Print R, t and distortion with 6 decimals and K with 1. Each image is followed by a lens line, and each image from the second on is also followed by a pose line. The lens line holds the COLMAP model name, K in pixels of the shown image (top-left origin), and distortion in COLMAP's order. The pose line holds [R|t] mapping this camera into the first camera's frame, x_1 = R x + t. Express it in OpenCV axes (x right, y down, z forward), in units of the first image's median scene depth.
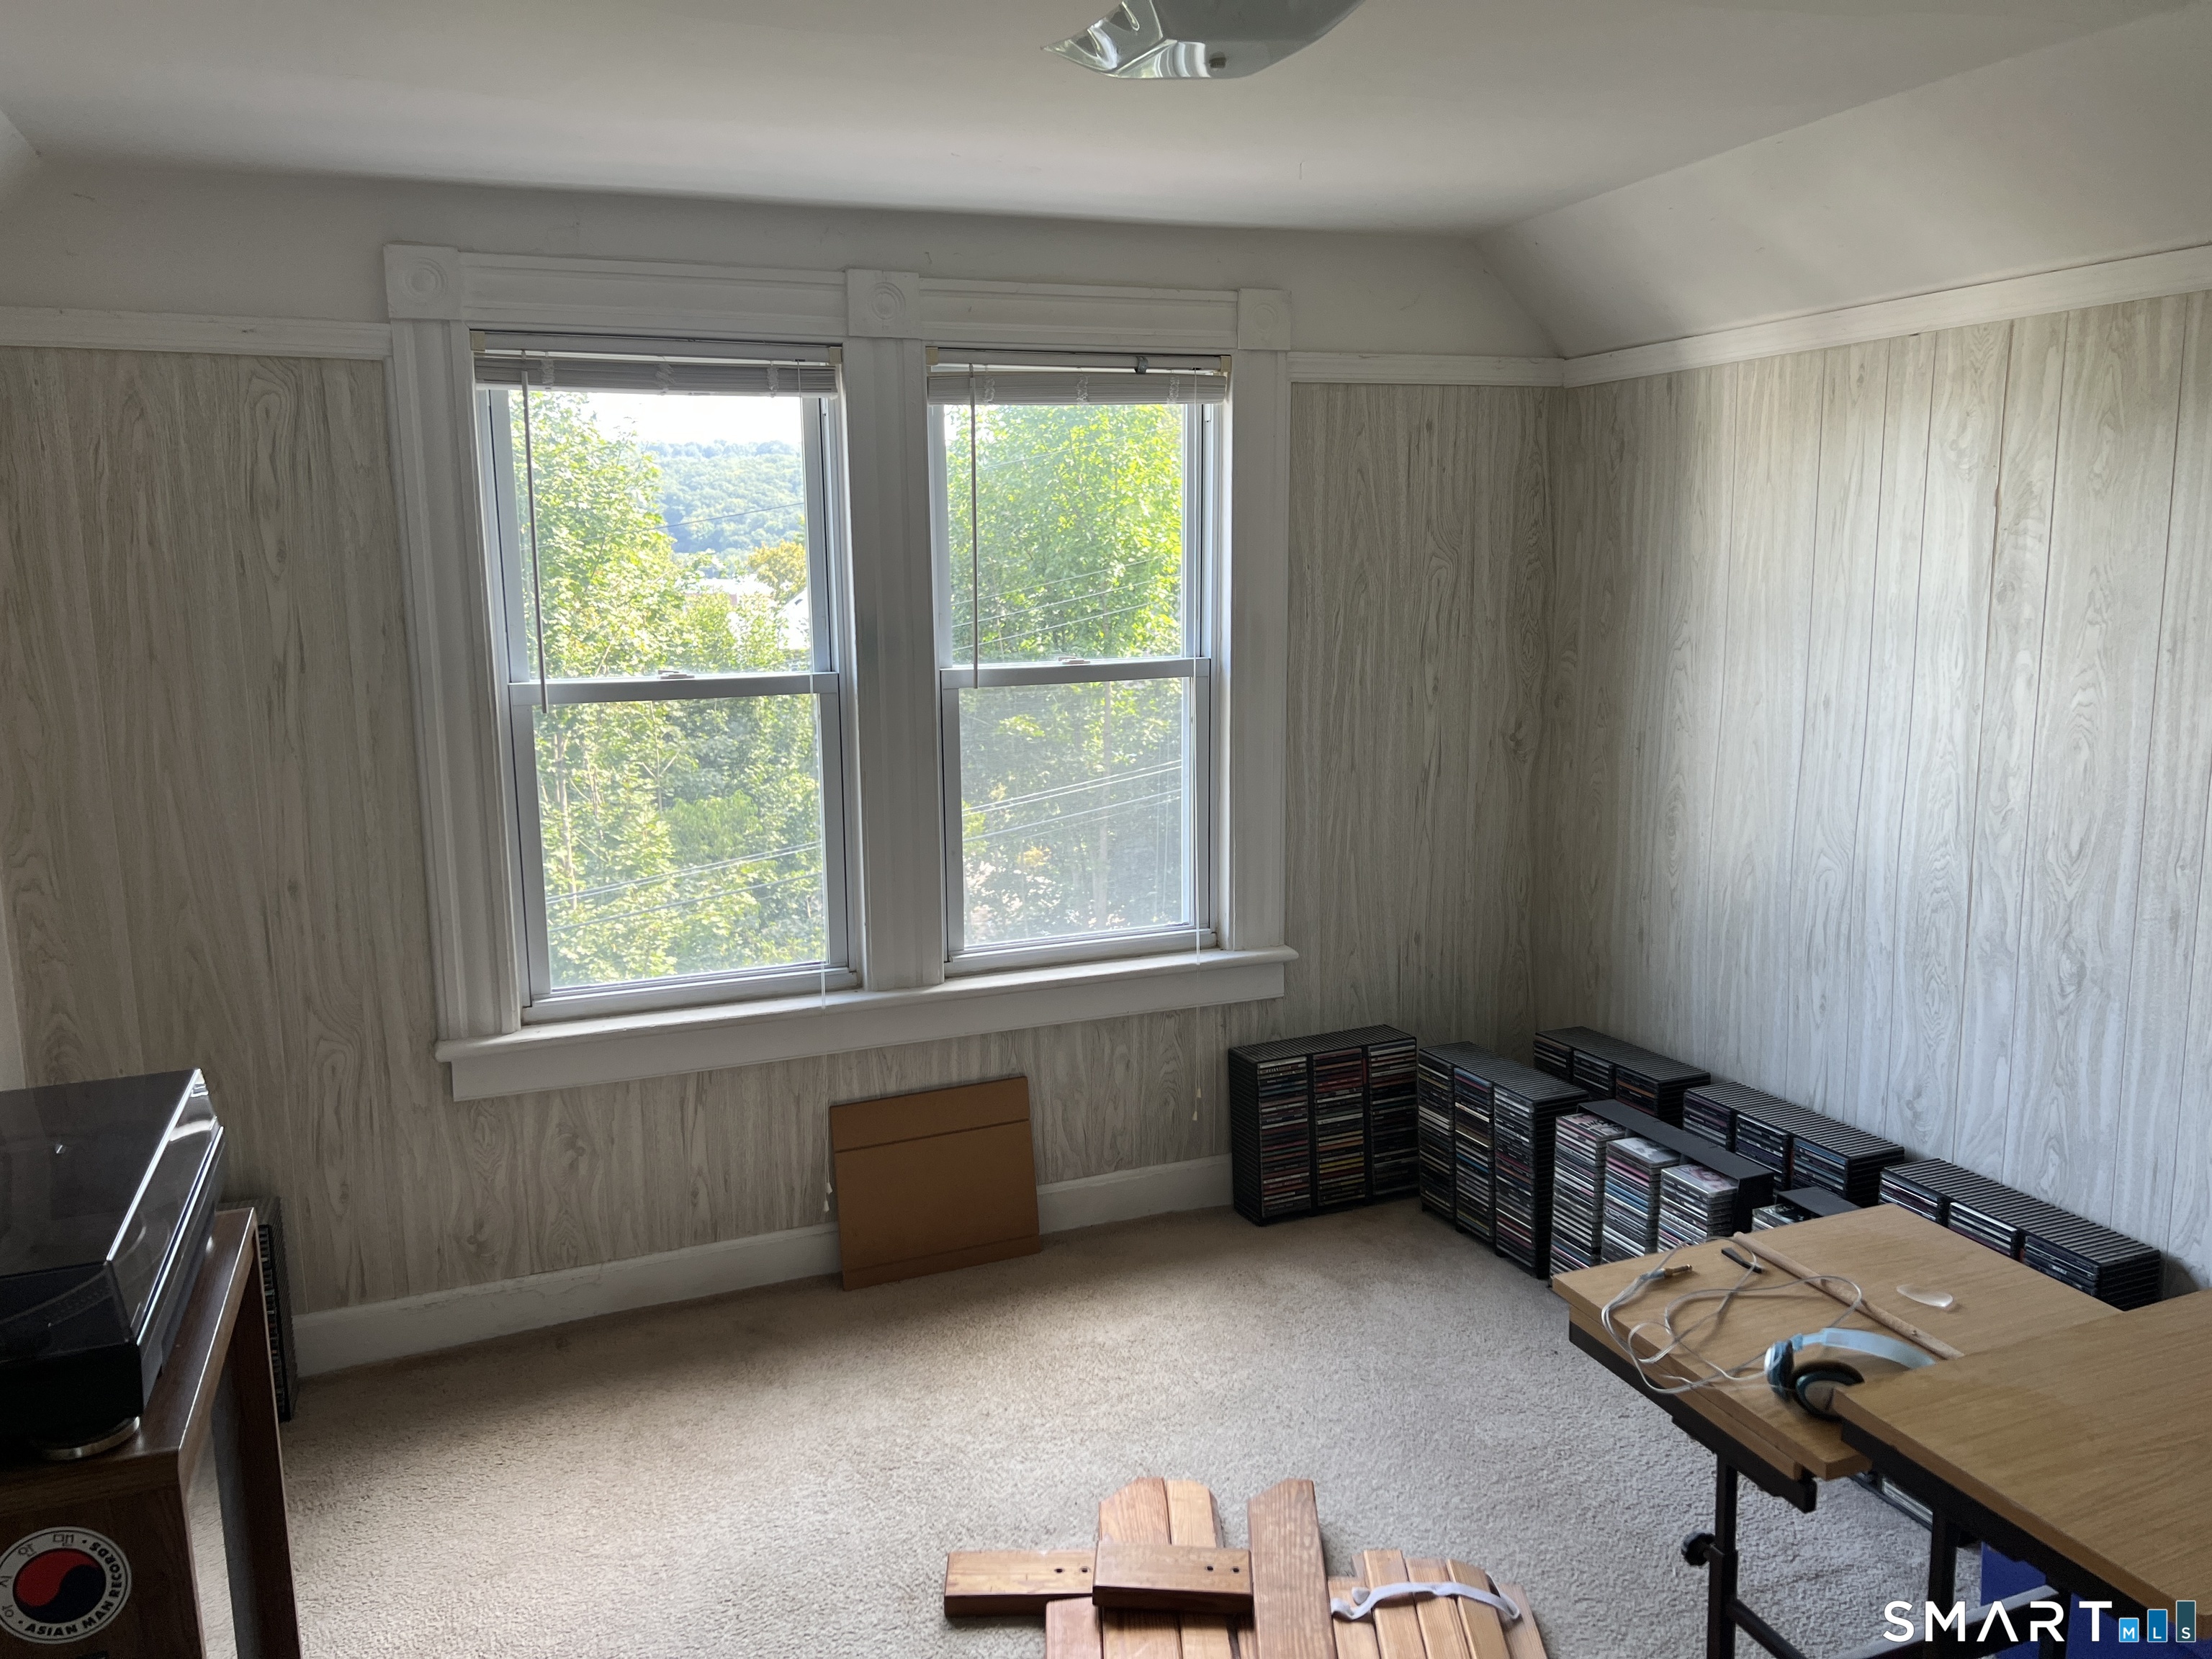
lens RADIAL K [[1650.7, 0, 1108.8], [0, 1650.7, 819.0], [0, 0, 1]] dist [0.011163, -0.008526]
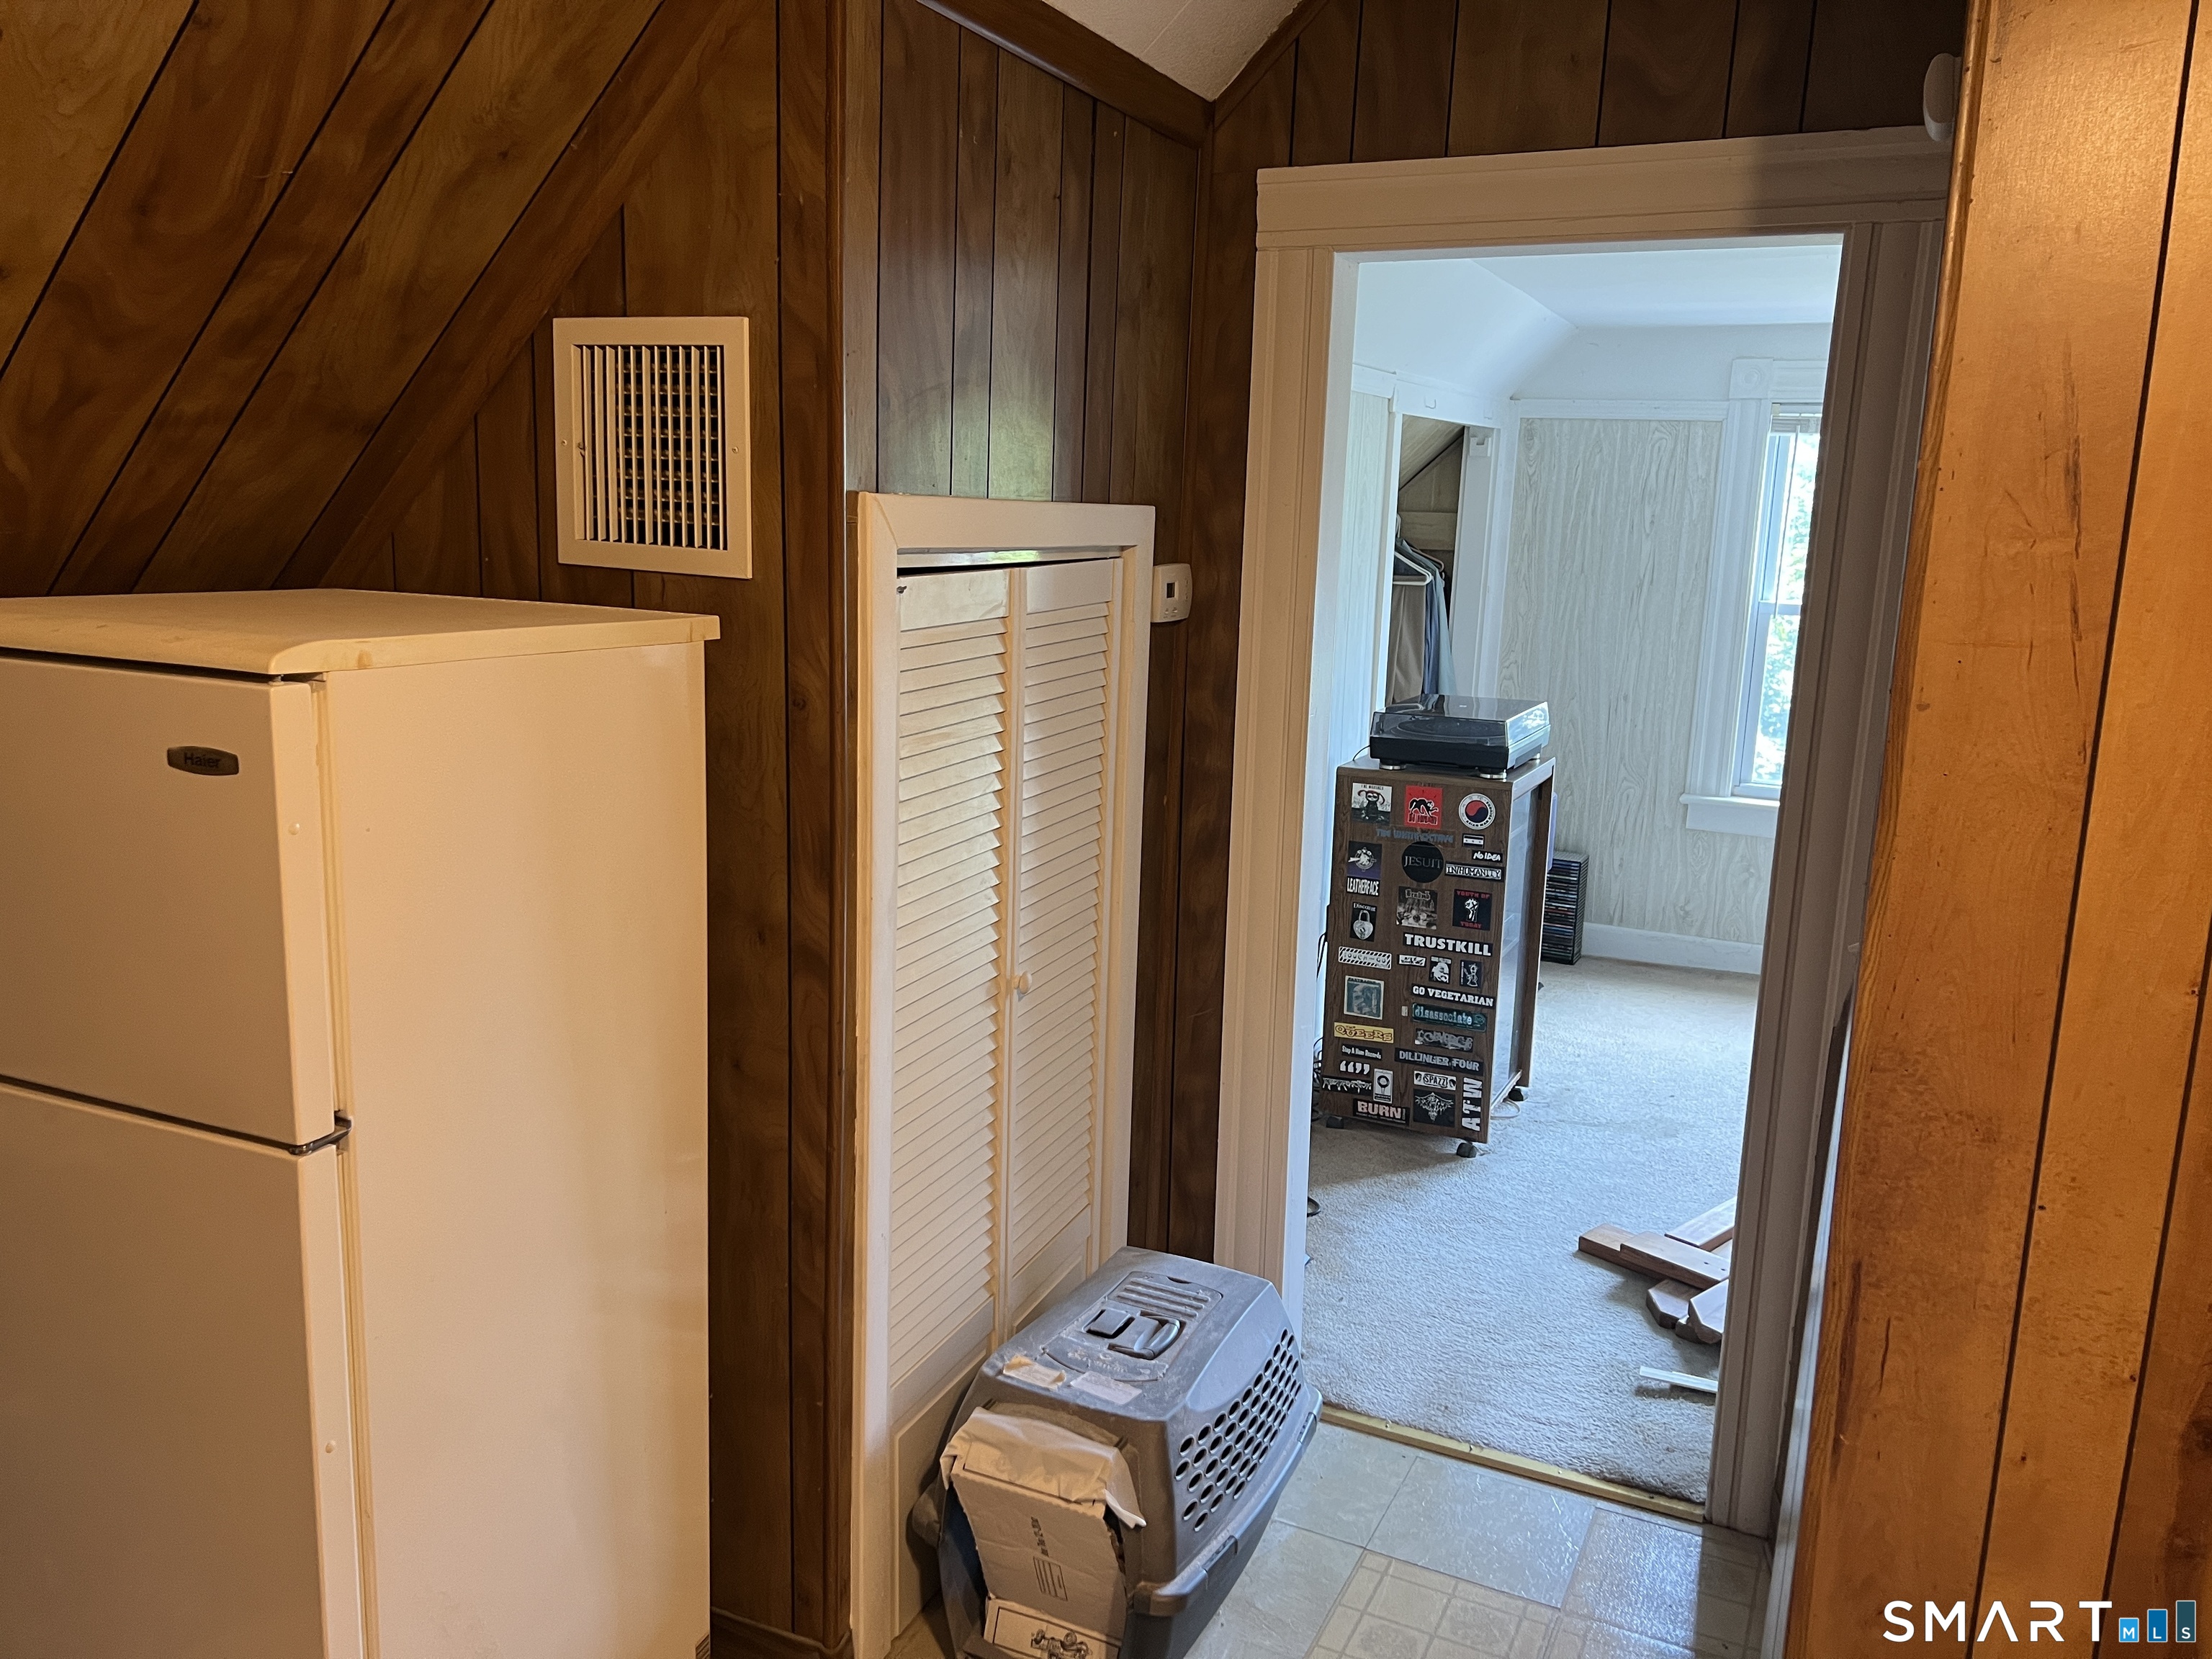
lens RADIAL K [[1650.7, 0, 1108.8], [0, 1650.7, 819.0], [0, 0, 1]] dist [0.011163, -0.008526]
pose [[0.665841, 0.166692, -0.727234, 0.522737], [-0.159354, 0.984003, 0.079646, 0.122784], [0.728877, 0.062857, 0.681753, -0.731554]]
